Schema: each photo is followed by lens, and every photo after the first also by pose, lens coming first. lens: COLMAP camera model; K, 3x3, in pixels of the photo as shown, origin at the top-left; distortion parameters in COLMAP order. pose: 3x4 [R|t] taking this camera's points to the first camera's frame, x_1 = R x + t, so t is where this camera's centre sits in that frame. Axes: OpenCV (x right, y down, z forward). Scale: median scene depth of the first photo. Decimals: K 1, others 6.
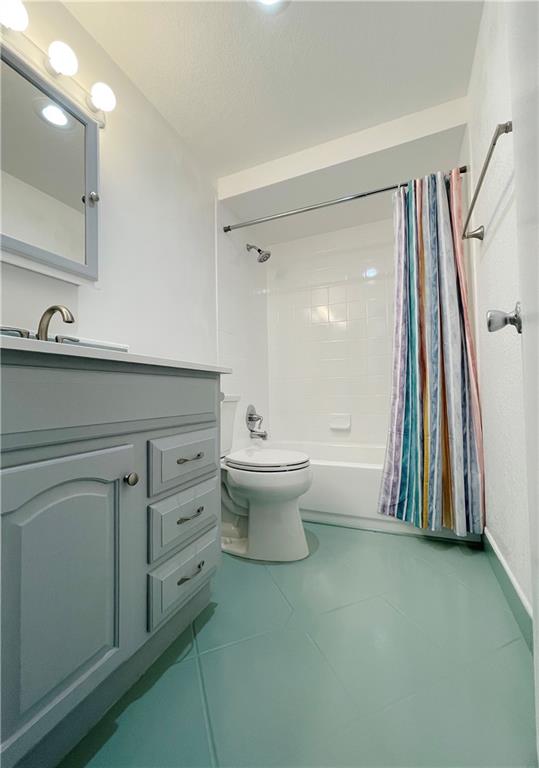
lens RADIAL K [[321.1, 0, 269.5], [0, 321.1, 384.0], [0, 0, 1]] dist [0.000170, 0.000004]
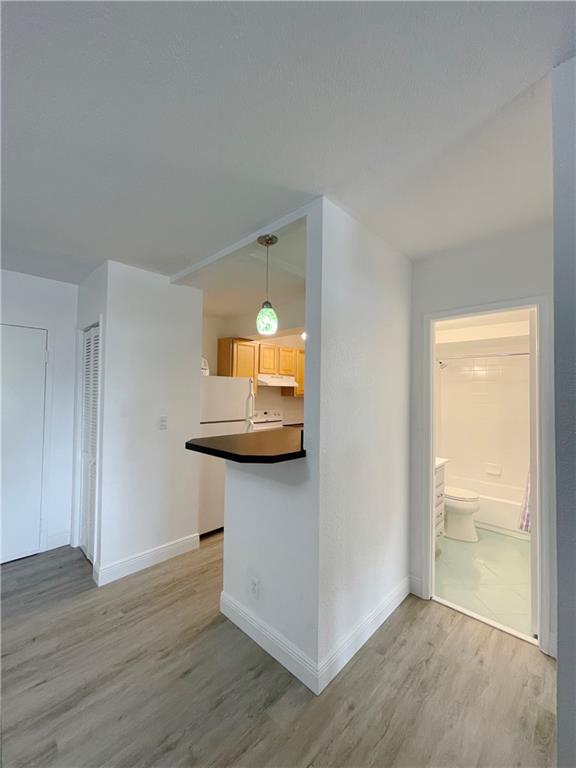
lens RADIAL K [[311.8, 0, 288.0], [0, 311.8, 384.0], [0, 0, 1]] dist [-0.001145, 0.000001]
pose [[0.940732, 0.021019, -0.338498, -0.233314], [-0.021711, 0.999763, 0.001742, -0.296434], [0.338454, 0.005711, 0.940965, -0.834828]]
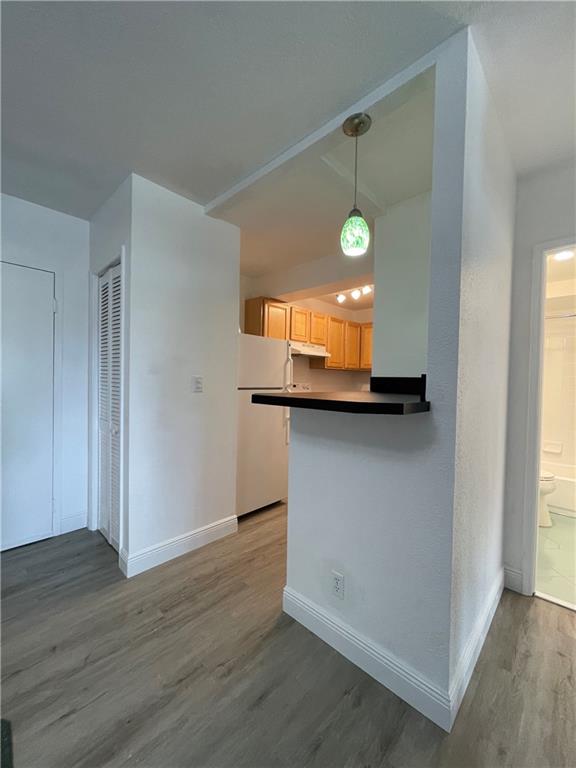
lens RADIAL K [[309.4, 0, 288.0], [0, 309.4, 384.0], [0, 0, 1]] dist [0.000554, -0.000524]
pose [[0.941290, 0.040993, -0.335101, -0.455250], [-0.027726, 0.998634, 0.044283, -0.201396], [0.336459, -0.032393, 0.941141, -0.718304]]
